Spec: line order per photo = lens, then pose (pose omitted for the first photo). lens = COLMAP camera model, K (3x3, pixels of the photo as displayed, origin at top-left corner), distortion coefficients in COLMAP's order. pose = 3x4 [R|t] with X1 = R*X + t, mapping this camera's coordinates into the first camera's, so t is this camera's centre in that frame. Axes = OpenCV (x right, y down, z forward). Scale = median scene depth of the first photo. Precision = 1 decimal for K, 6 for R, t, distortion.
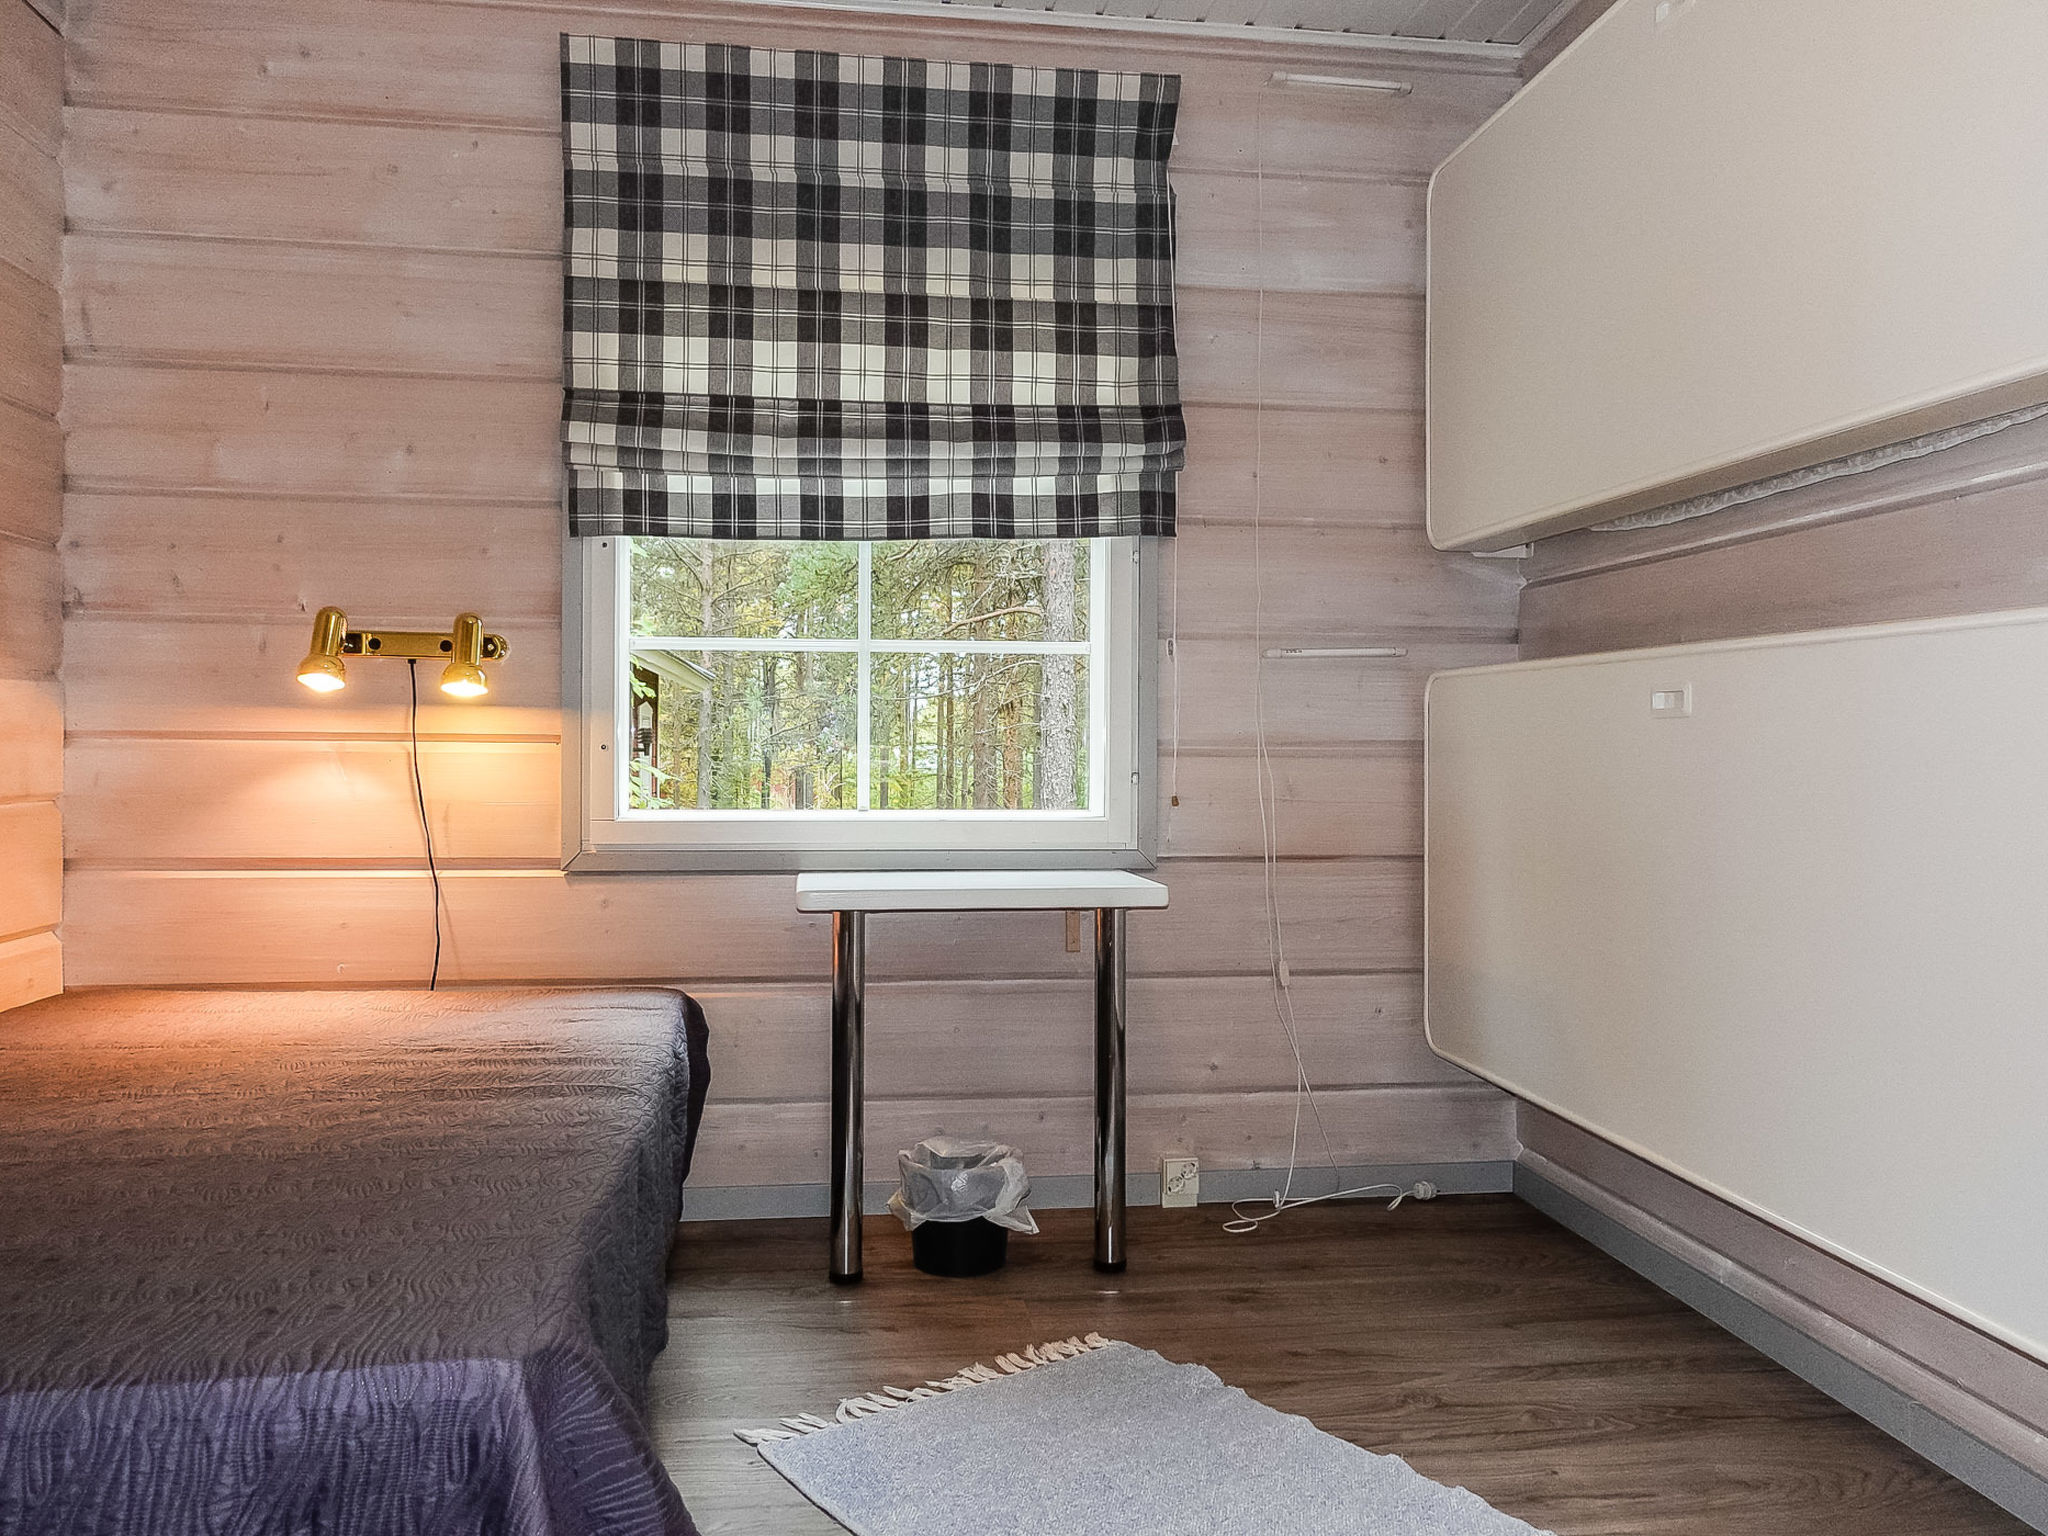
lens RADIAL K [[1604.5, 0, 1022.5], [0, 1604.5, 749.3], [0, 0, 1]] dist [-0.000001, 0.006184]
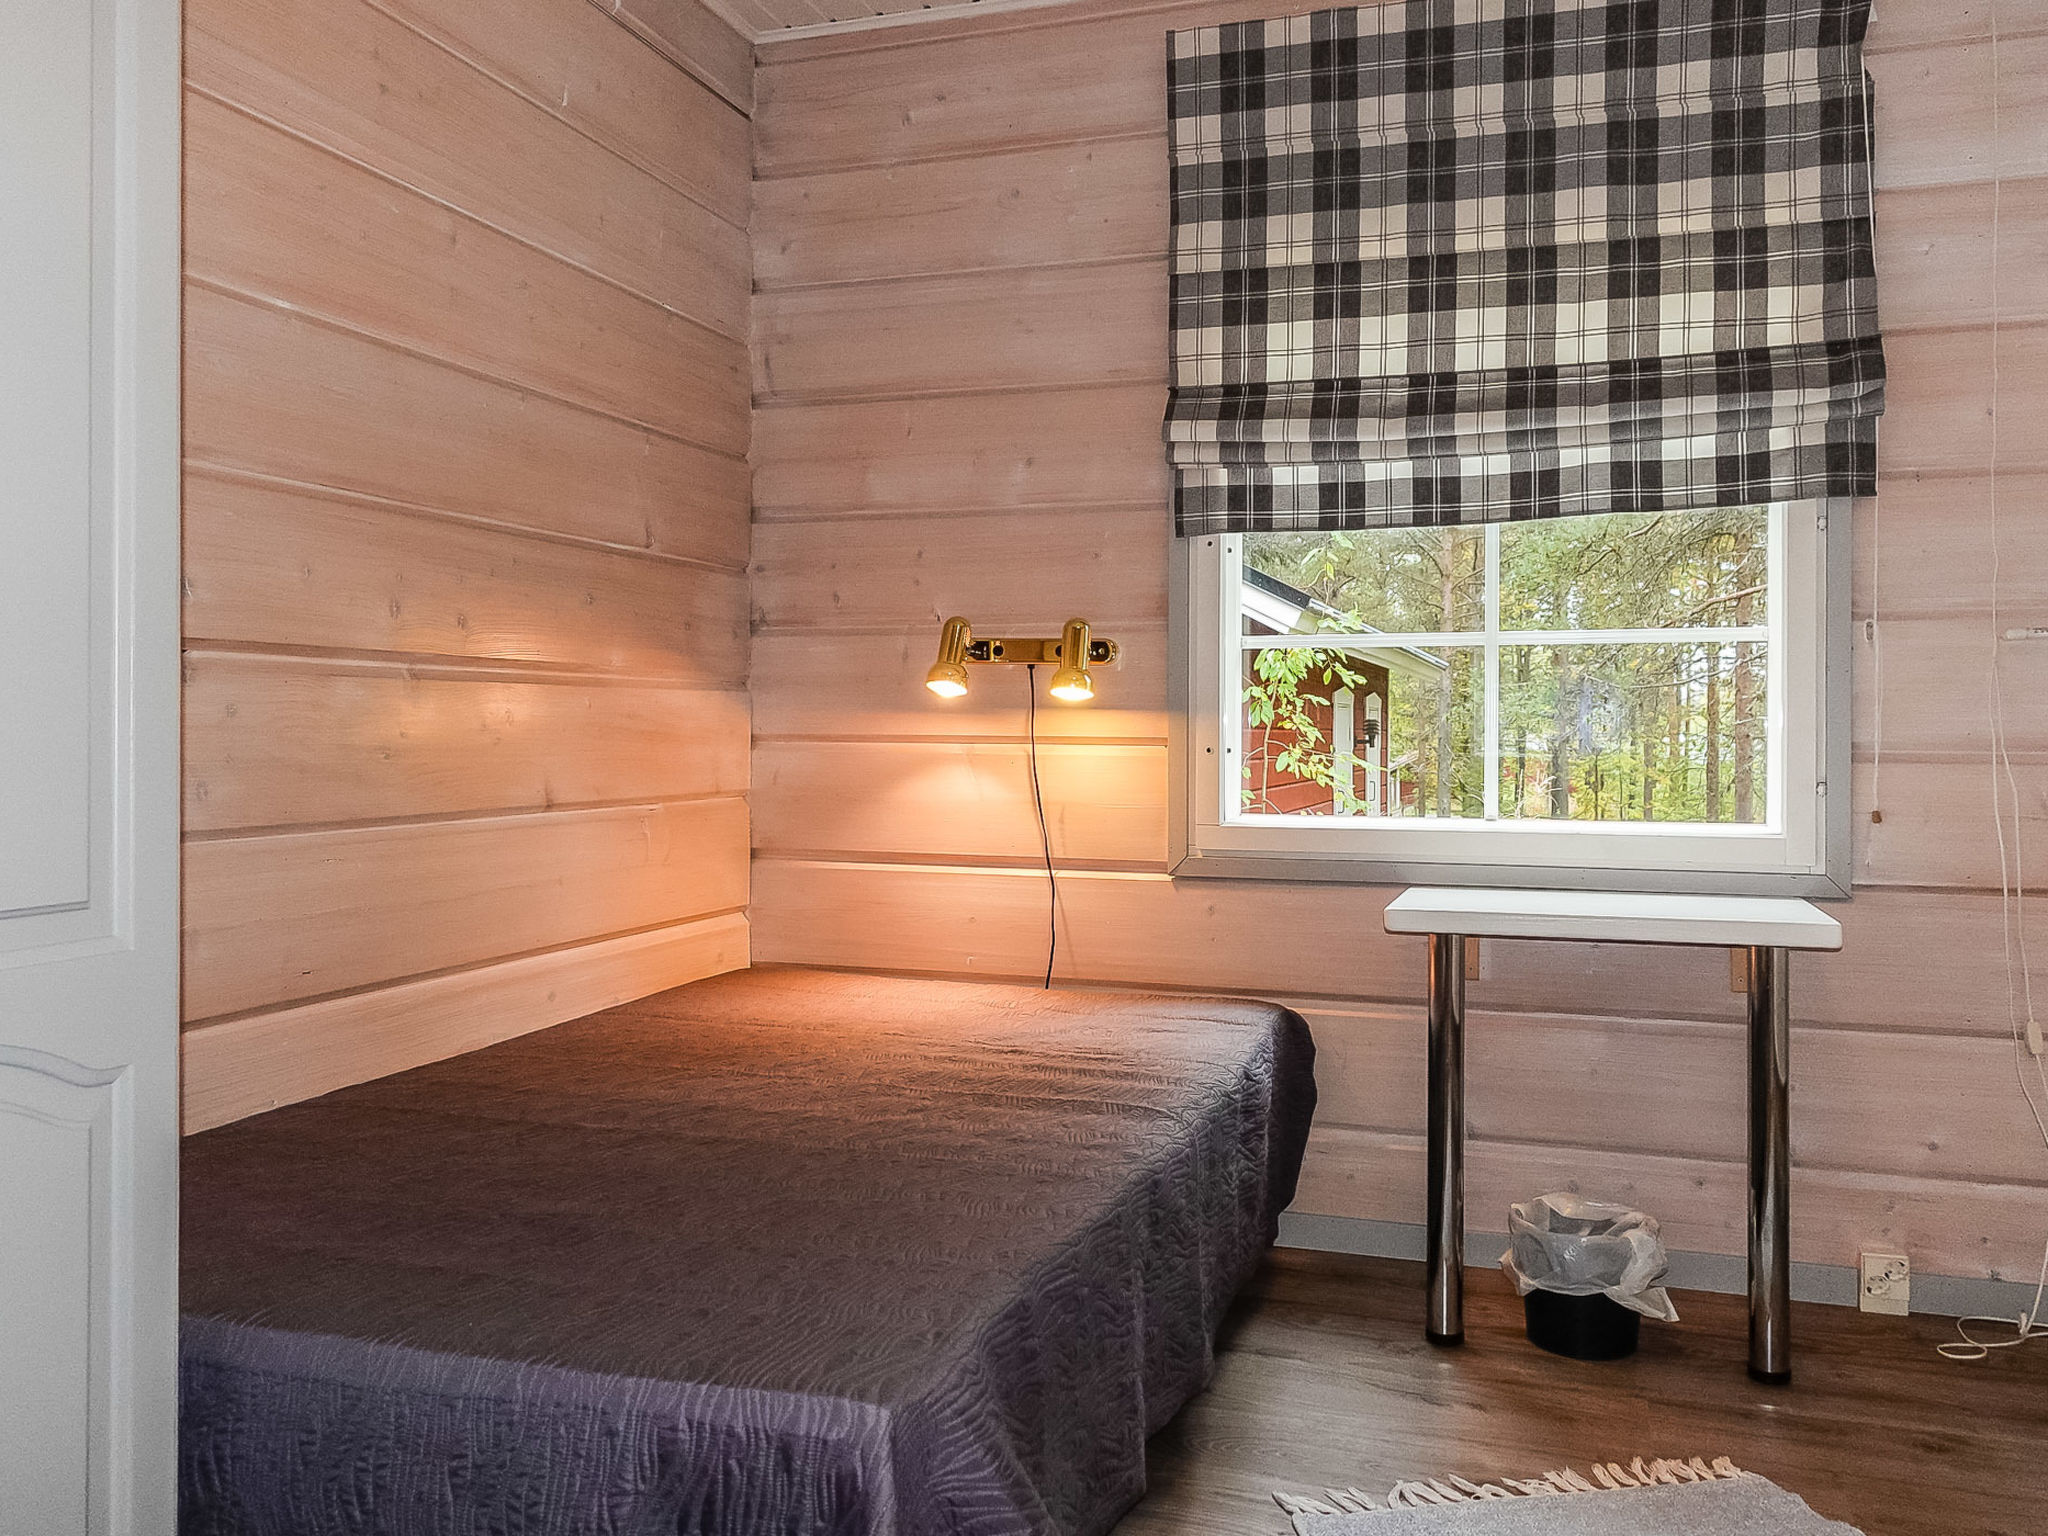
lens RADIAL K [[1619.2, 0, 1020.3], [0, 1619.2, 727.5], [0, 0, 1]] dist [0.003342, -0.001116]
pose [[0.895617, -0.003231, -0.444814, 0.075720], [0.000164, 0.999976, -0.006934, -0.008448], [0.444826, 0.006137, 0.895596, 0.064253]]
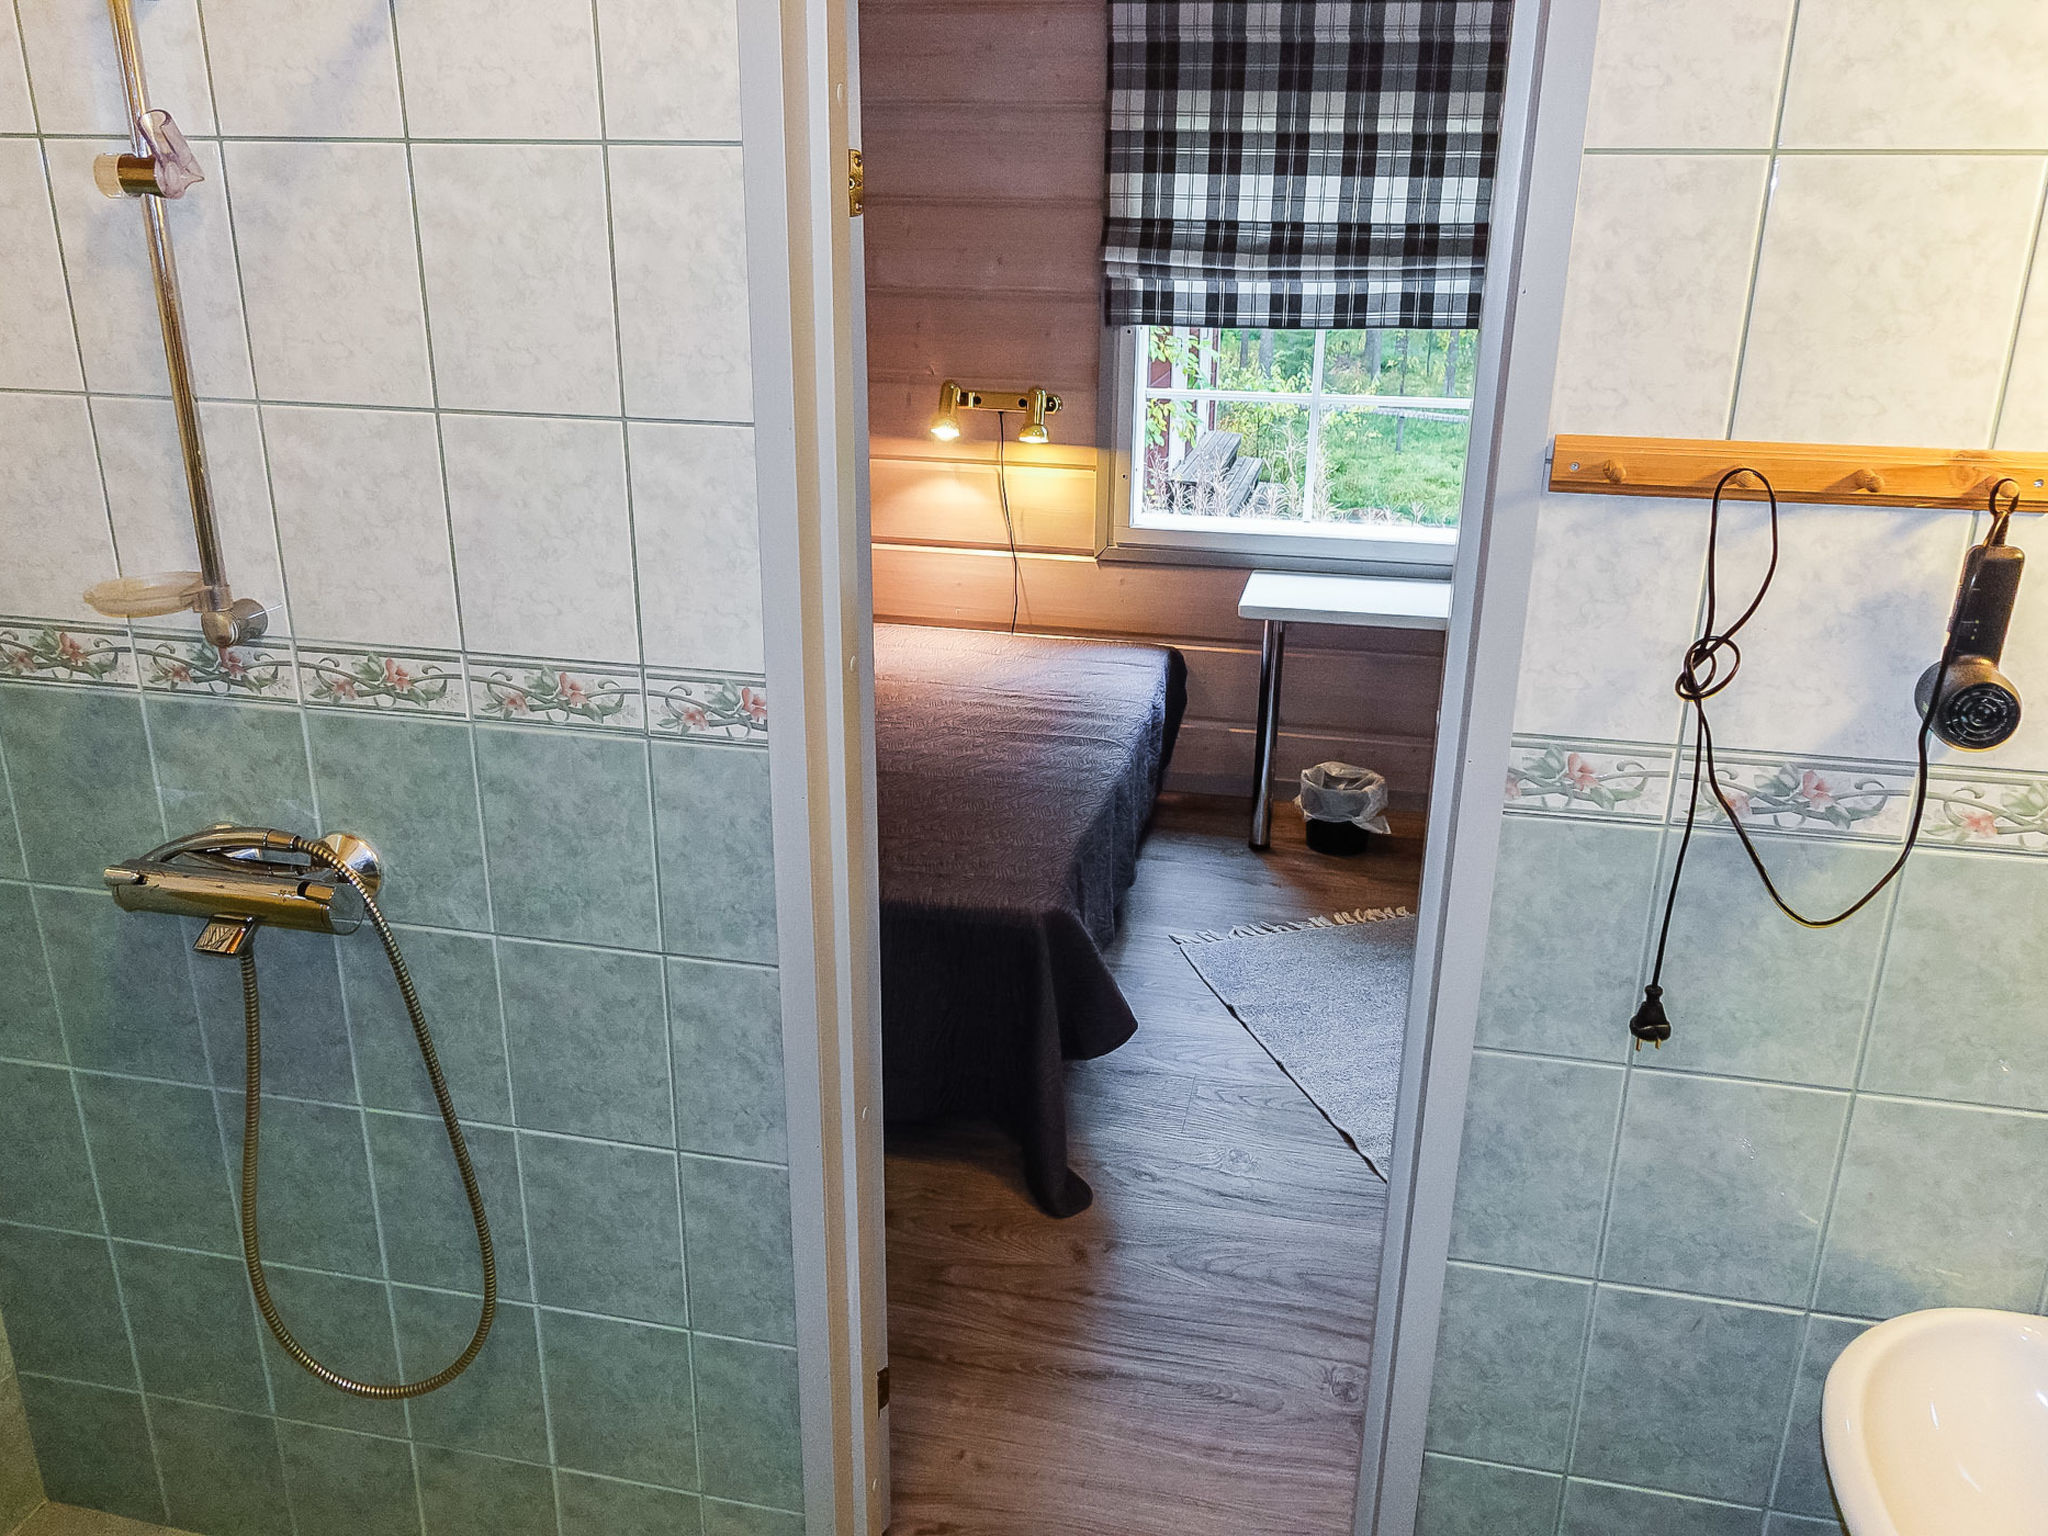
lens RADIAL K [[1602.4, 0, 1020.4], [0, 1602.4, 767.5], [0, 0, 1]] dist [0.001028, 0.003195]
pose [[0.937911, 0.119696, -0.325569, 0.153916], [-0.005958, 0.943997, 0.329899, -0.231068], [0.346823, -0.307476, 0.886099, -0.396145]]
